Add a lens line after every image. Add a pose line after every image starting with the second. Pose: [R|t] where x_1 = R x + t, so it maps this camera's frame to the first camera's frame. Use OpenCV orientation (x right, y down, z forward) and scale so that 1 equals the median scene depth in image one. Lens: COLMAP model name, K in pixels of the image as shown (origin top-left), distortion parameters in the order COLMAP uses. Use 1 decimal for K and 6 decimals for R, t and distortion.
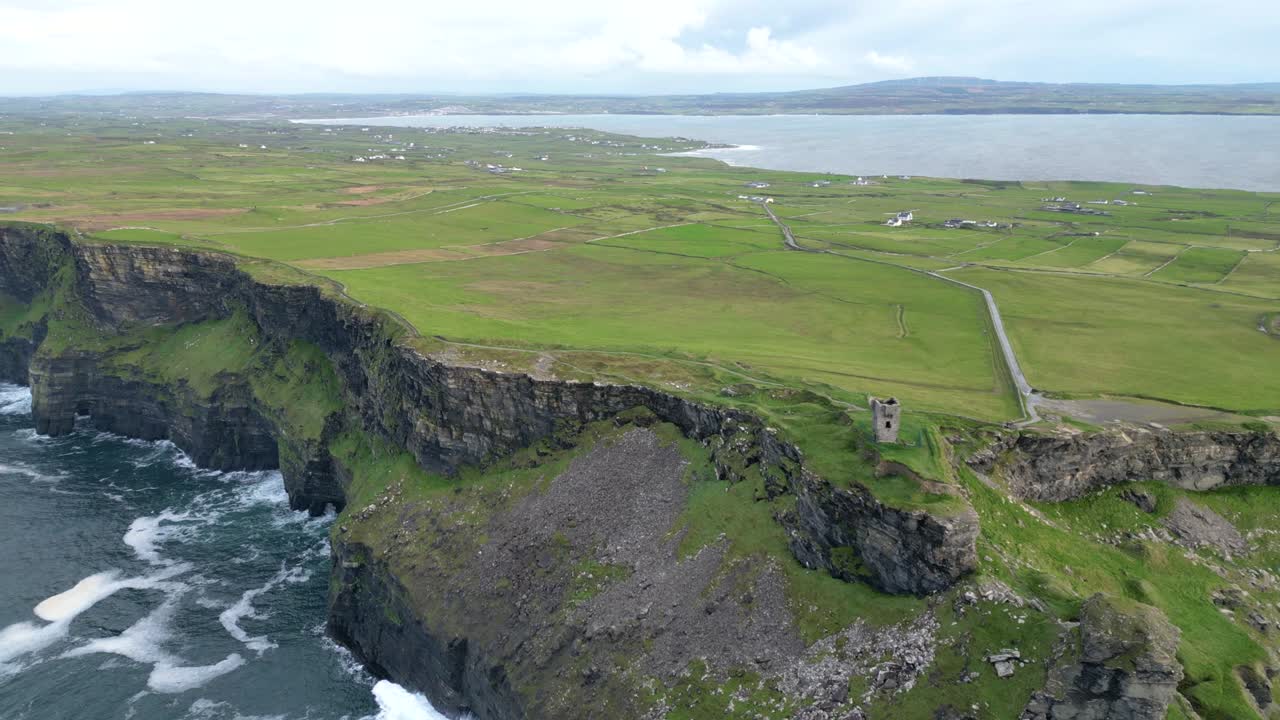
lens RADIAL K [[929.1, 0, 640.0], [0, 929.1, 360.0], [0, 0, 1]] dist [0.113543, -0.155699]
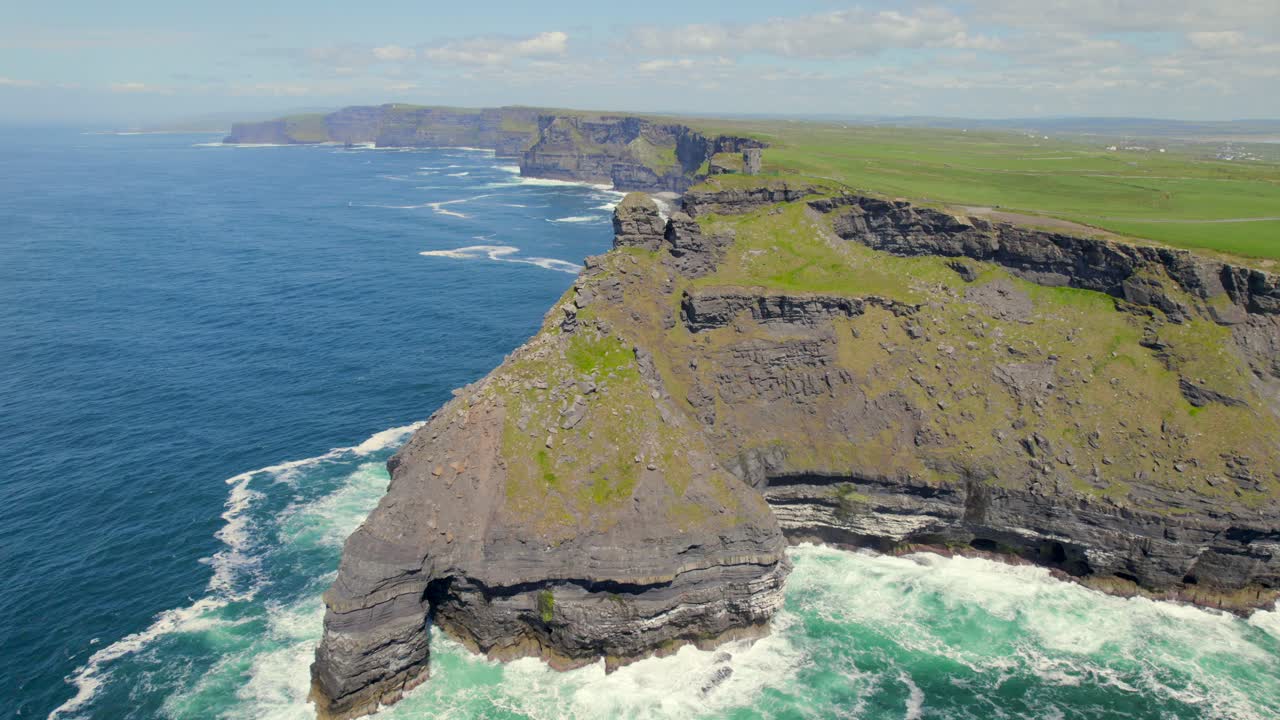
lens RADIAL K [[839.7, 0, 640.0], [0, 839.7, 360.0], [0, 0, 1]] dist [-0.049576, 0.001087]
pose [[0.576261, 0.239564, -0.781366, 1.051228], [-0.234059, 0.964402, 0.123063, 0.202312], [0.783032, 0.111969, 0.611820, -0.014577]]
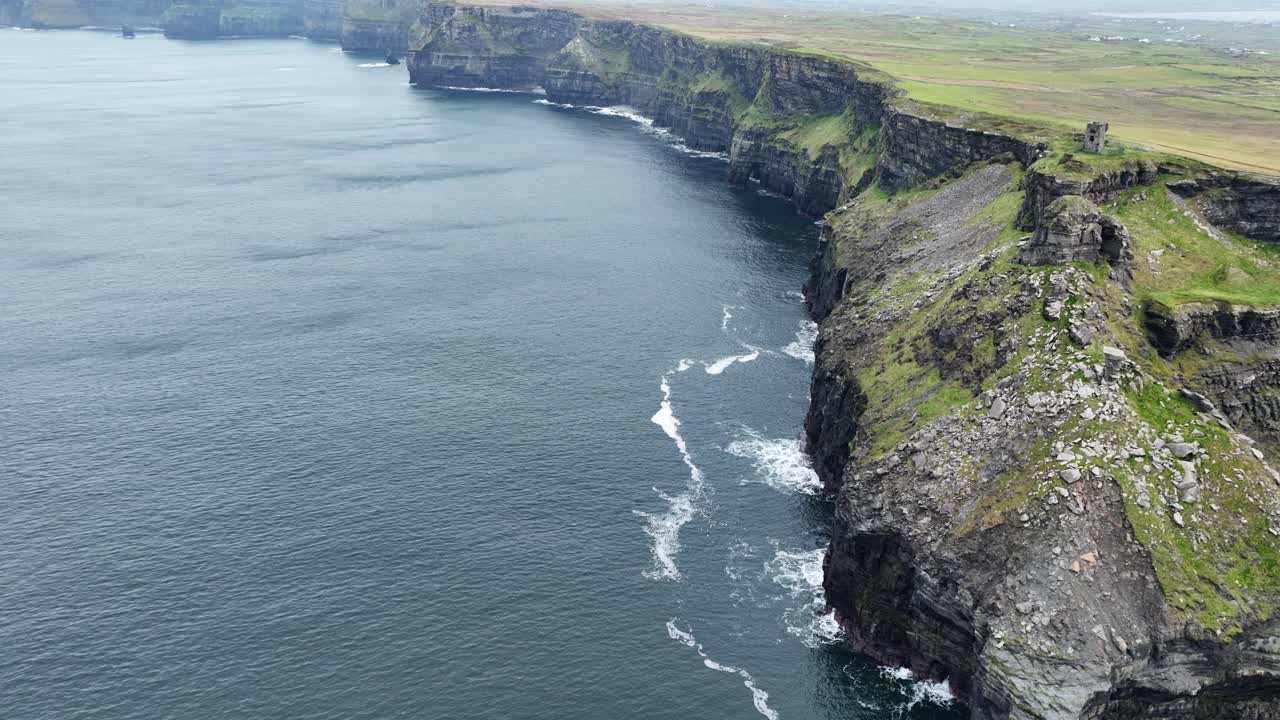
lens RADIAL K [[972.7, 0, 640.0], [0, 972.7, 360.0], [0, 0, 1]] dist [0.010813, 0.003748]
pose [[0.709901, 0.263364, -0.653207, 0.632961], [-0.206212, 0.964534, 0.164776, 0.221085], [0.673437, 0.017724, 0.739033, -0.431750]]
